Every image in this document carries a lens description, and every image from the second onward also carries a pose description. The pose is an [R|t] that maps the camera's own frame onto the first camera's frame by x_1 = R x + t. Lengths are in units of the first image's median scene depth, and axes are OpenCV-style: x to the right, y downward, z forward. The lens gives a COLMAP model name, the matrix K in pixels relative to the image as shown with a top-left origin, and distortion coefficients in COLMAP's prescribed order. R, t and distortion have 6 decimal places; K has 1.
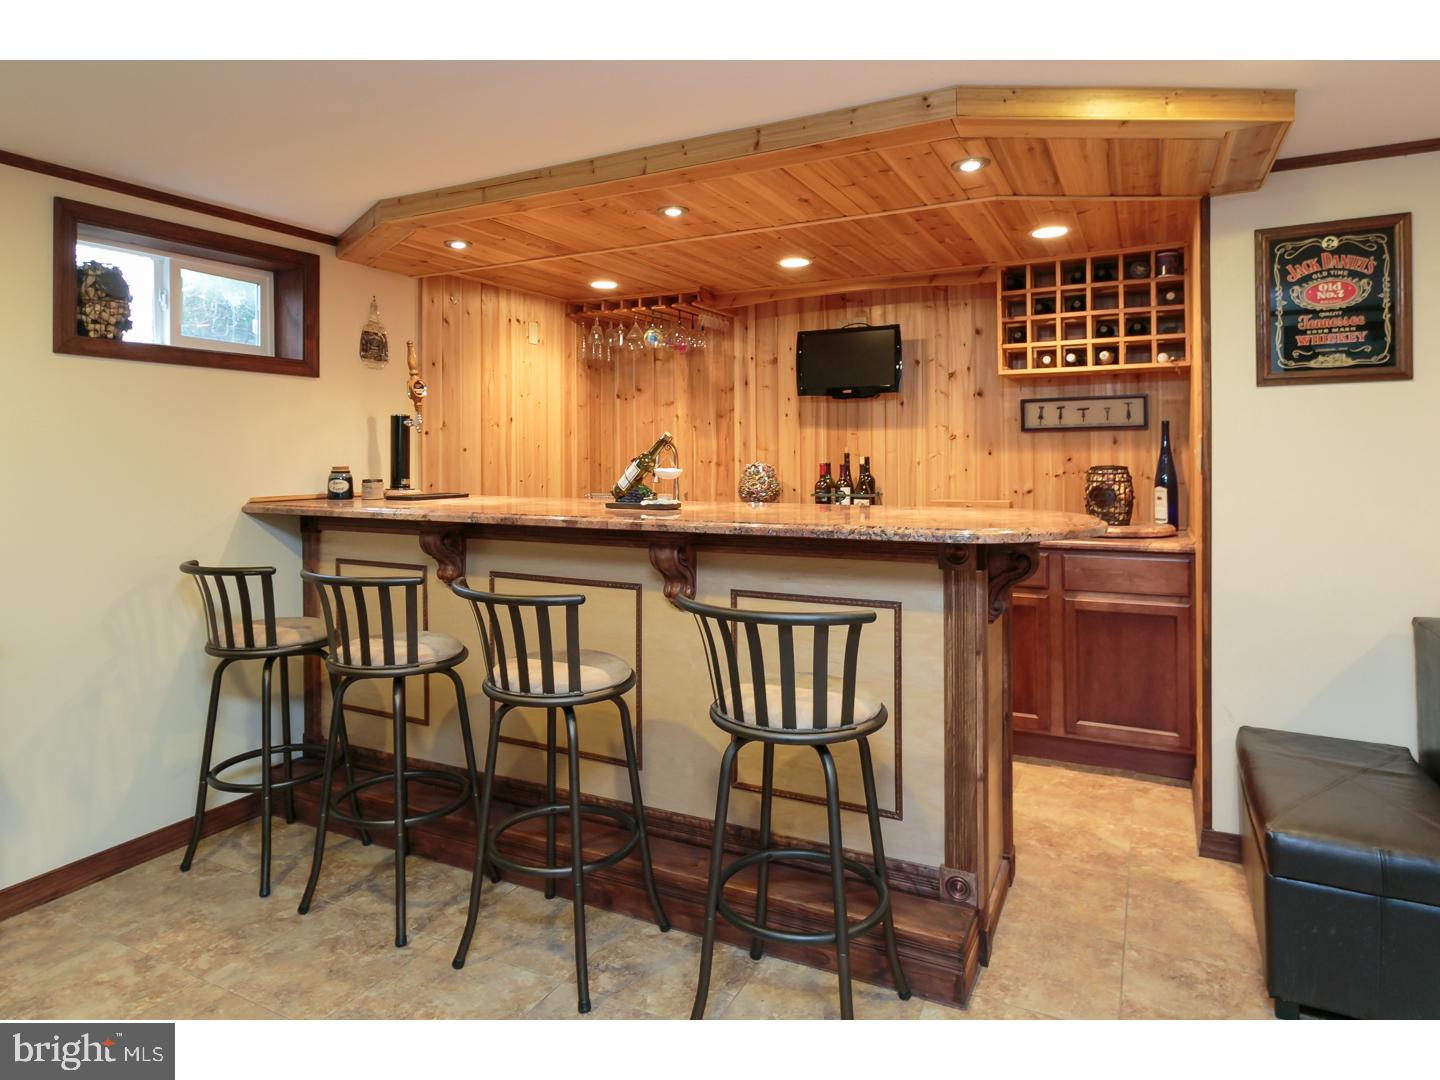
lens RADIAL K [[837.2, 0, 716.1], [0, 837.2, 442.3], [0, 0, 1]] dist [0.000990, -0.000115]
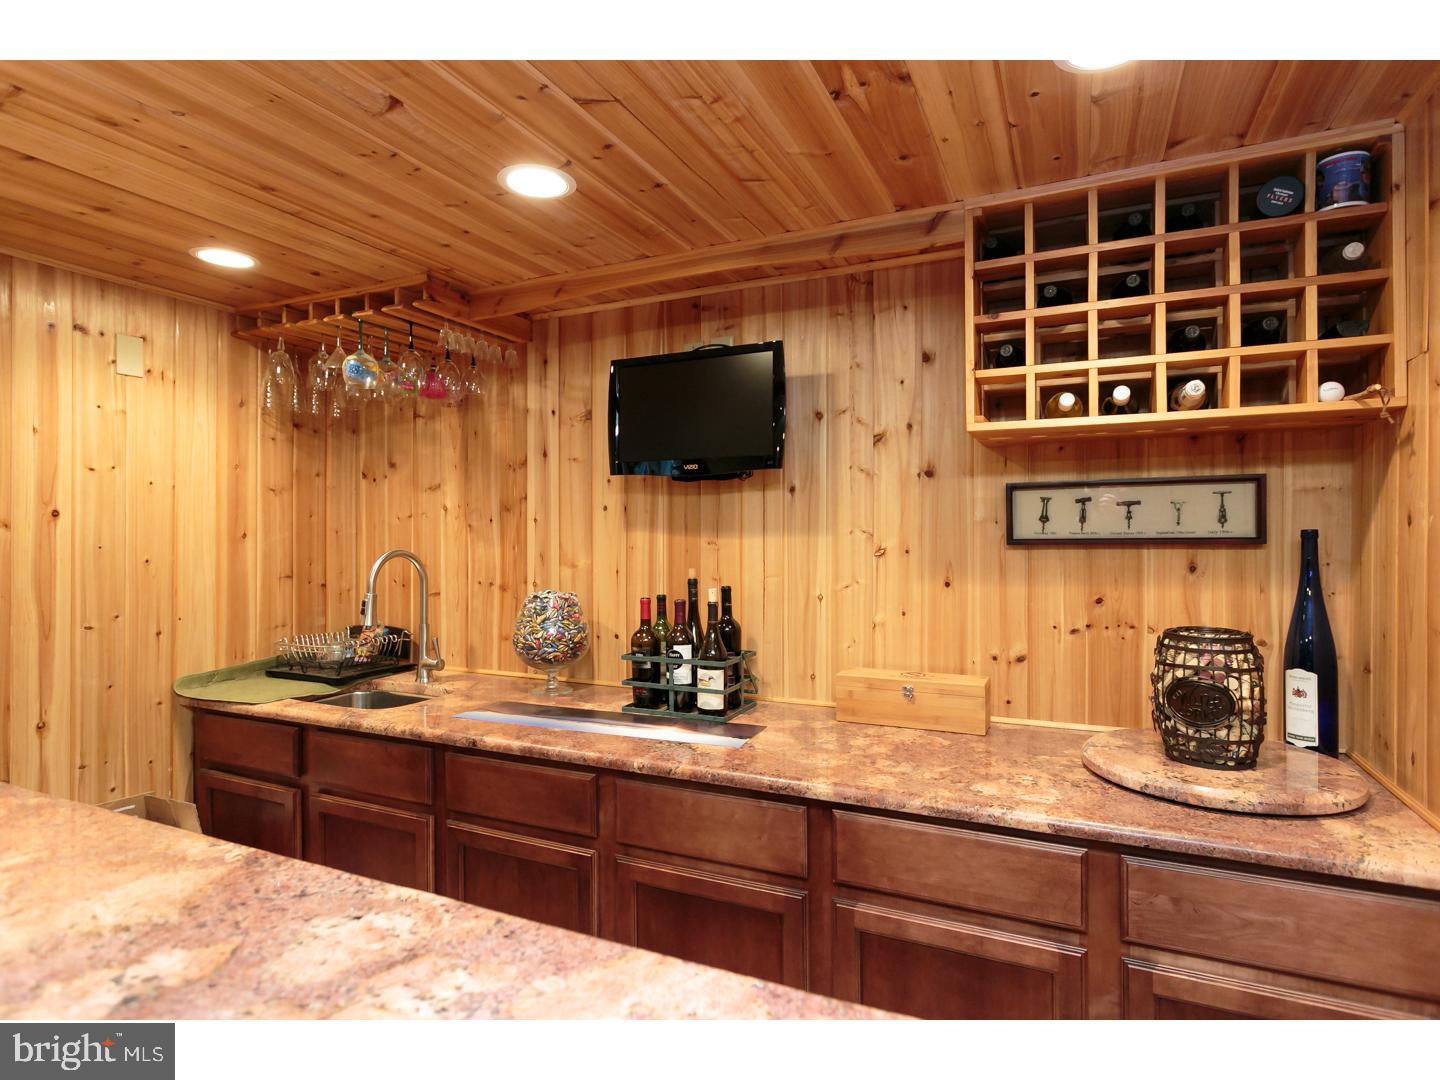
lens RADIAL K [[817.9, 0, 722.2], [0, 817.9, 525.6], [0, 0, 1]] dist [-0.000360, 0.000518]
pose [[0.998610, 0.007117, 0.052225, 0.152478], [-0.006885, 0.999966, -0.004609, -0.020576], [-0.052256, 0.004243, 0.998625, 0.475594]]
